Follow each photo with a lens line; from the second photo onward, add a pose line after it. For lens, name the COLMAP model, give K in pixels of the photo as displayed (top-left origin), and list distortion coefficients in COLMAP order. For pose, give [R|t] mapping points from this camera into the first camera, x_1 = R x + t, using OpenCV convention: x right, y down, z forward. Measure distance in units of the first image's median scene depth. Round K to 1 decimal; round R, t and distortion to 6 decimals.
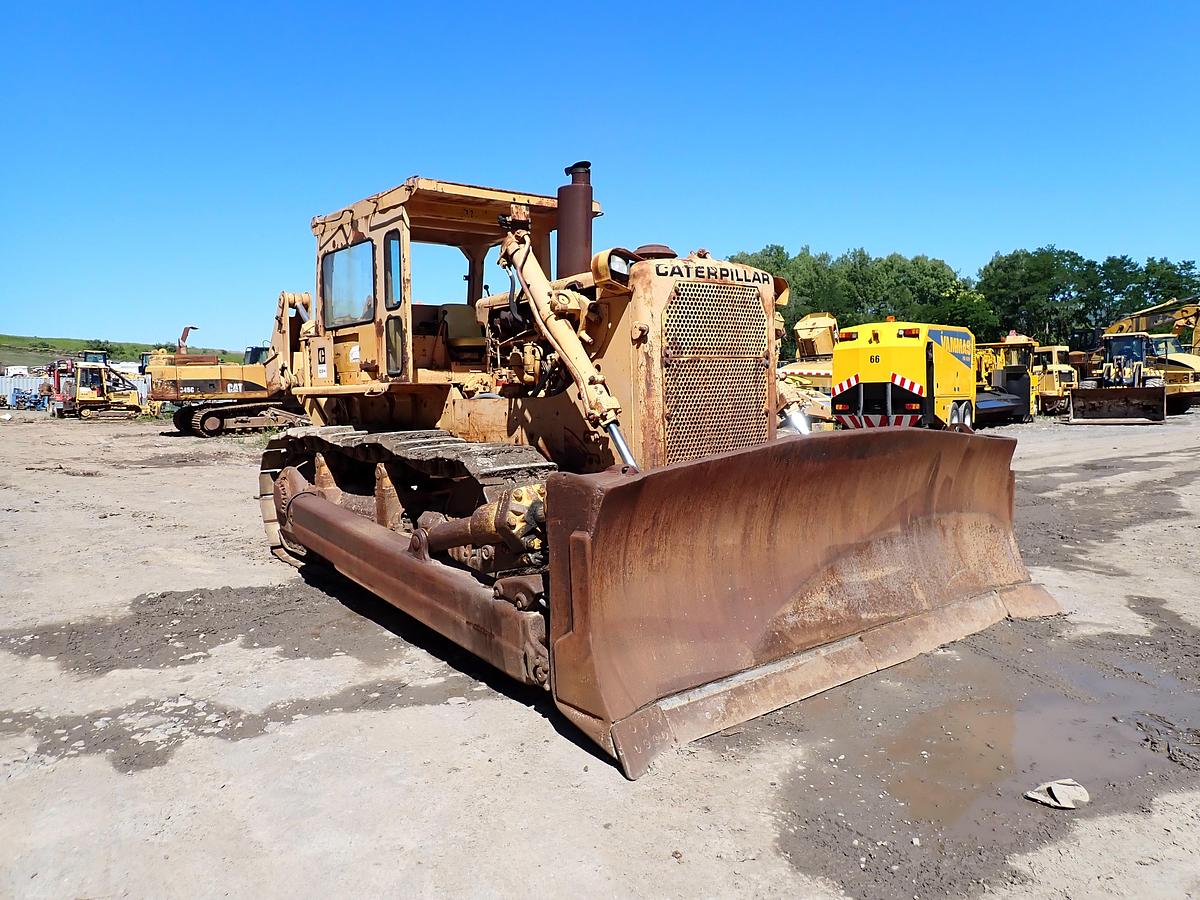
lens RADIAL K [[879.3, 0, 589.8], [0, 879.3, 448.2], [0, 0, 1]] dist [-0.000671, -0.008828]
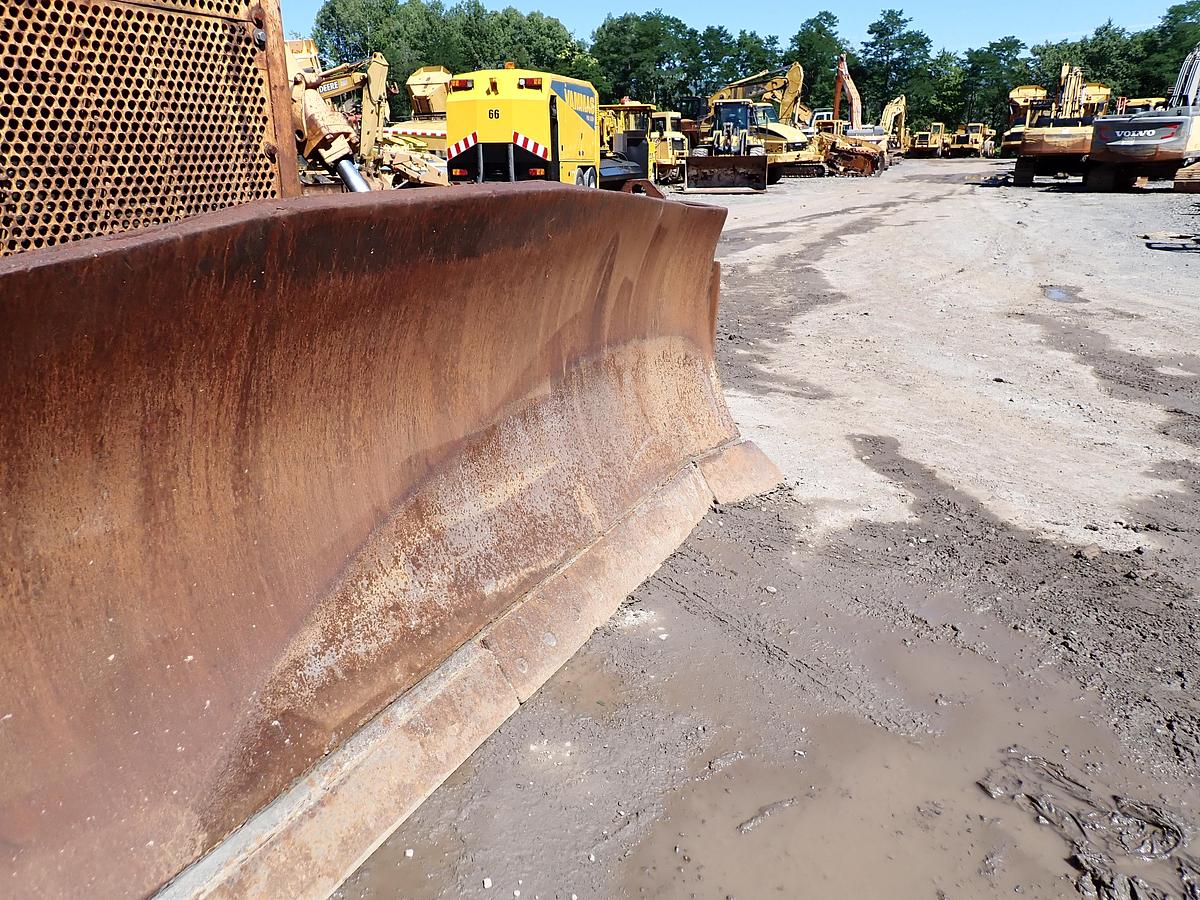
lens RADIAL K [[892.4, 0, 600.1], [0, 892.4, 431.9], [0, 0, 1]] dist [0.011052, 0.000214]
pose [[0.911290, -0.106153, 0.397846, 0.039089], [0.011809, 0.972538, 0.232444, -0.001250], [-0.411595, -0.207126, 0.887518, 0.120159]]
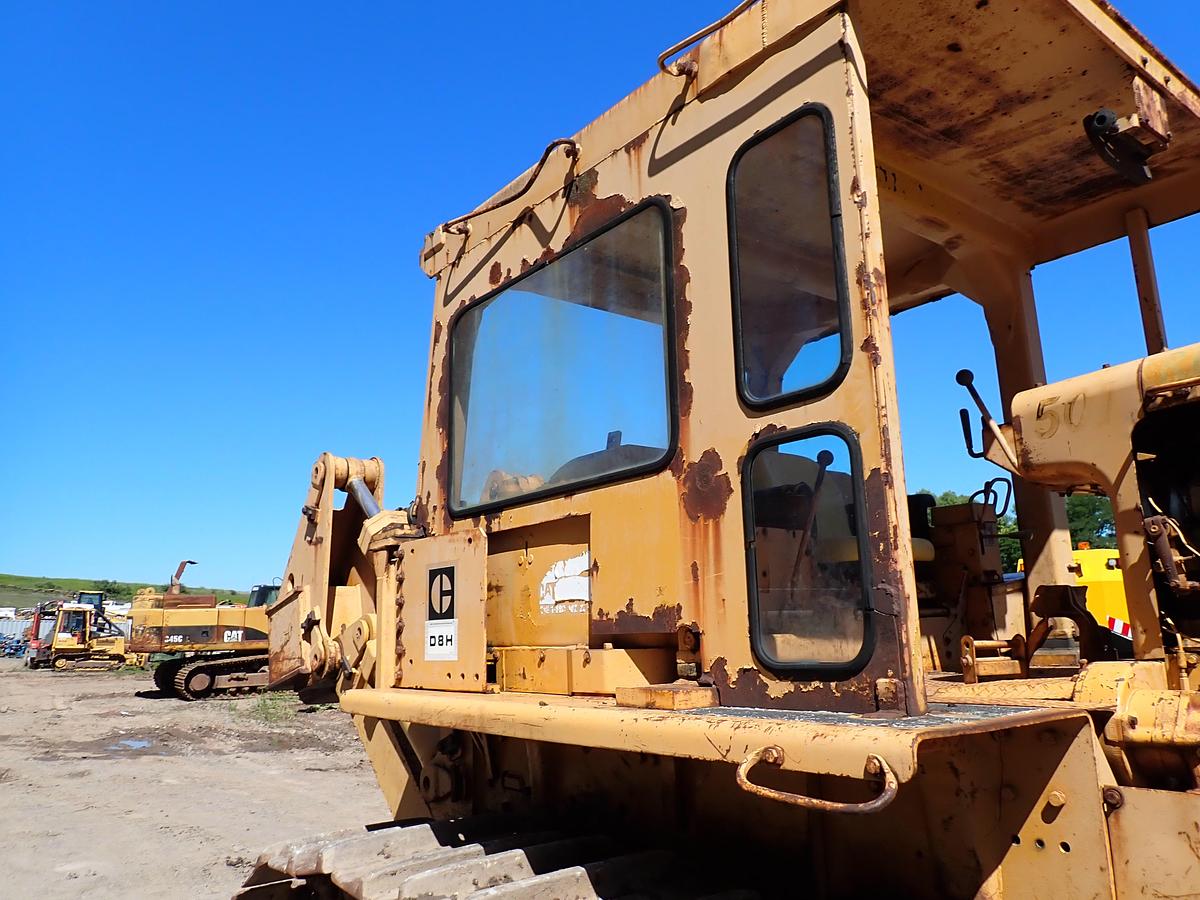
lens RADIAL K [[889.9, 0, 603.3], [0, 889.9, 443.5], [0, 0, 1]] dist [-0.000089, 0.004059]
pose [[0.999988, -0.004013, -0.002749, -0.083602], [0.003121, 0.962836, -0.270068, -0.023563], [0.003730, 0.270056, 0.962837, 0.228535]]
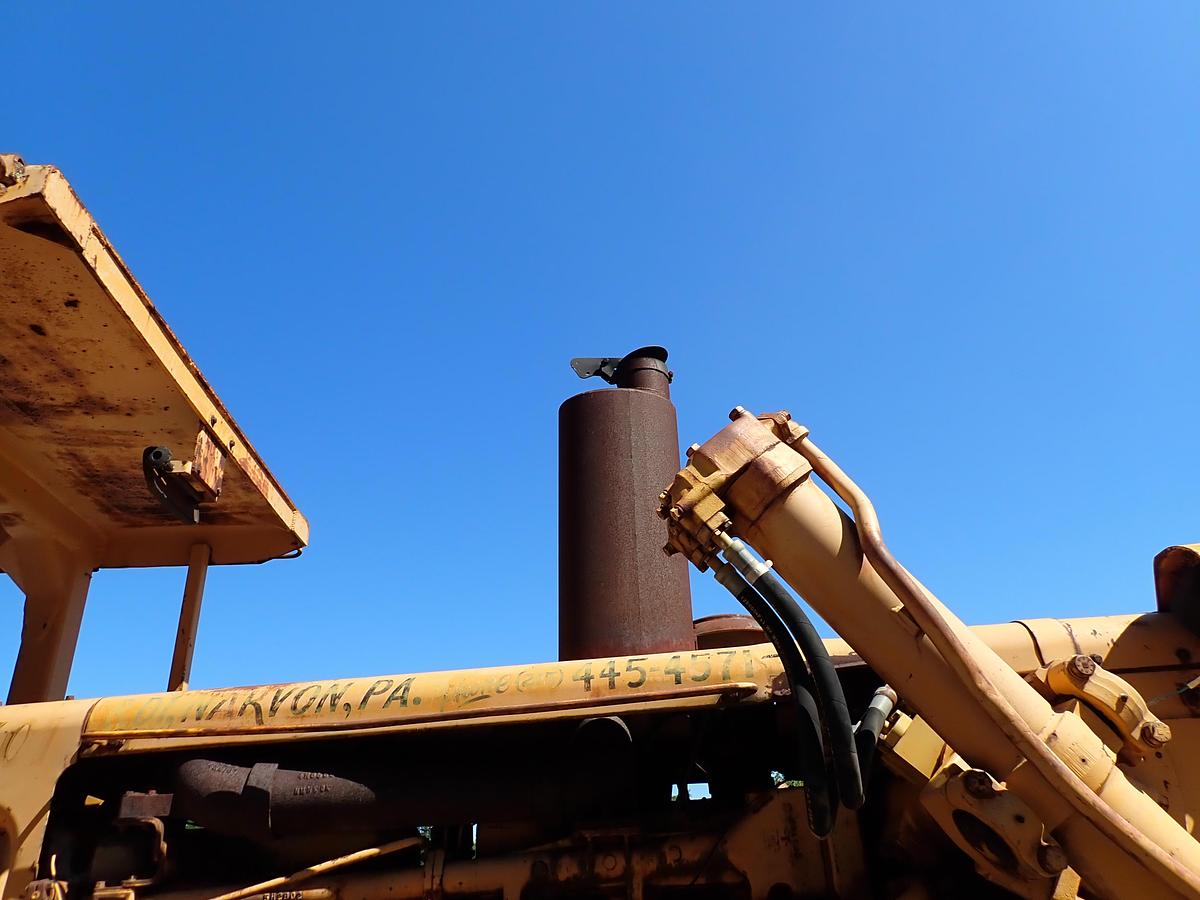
lens RADIAL K [[888.0, 0, 600.0], [0, 888.0, 450.0], [0, 0, 1]] dist [0.009638, -0.014664]
pose [[0.612964, 0.369008, 0.698648, -0.070411], [0.079566, 0.850916, -0.519241, -0.027227], [-0.786094, 0.373865, 0.492220, 0.223284]]
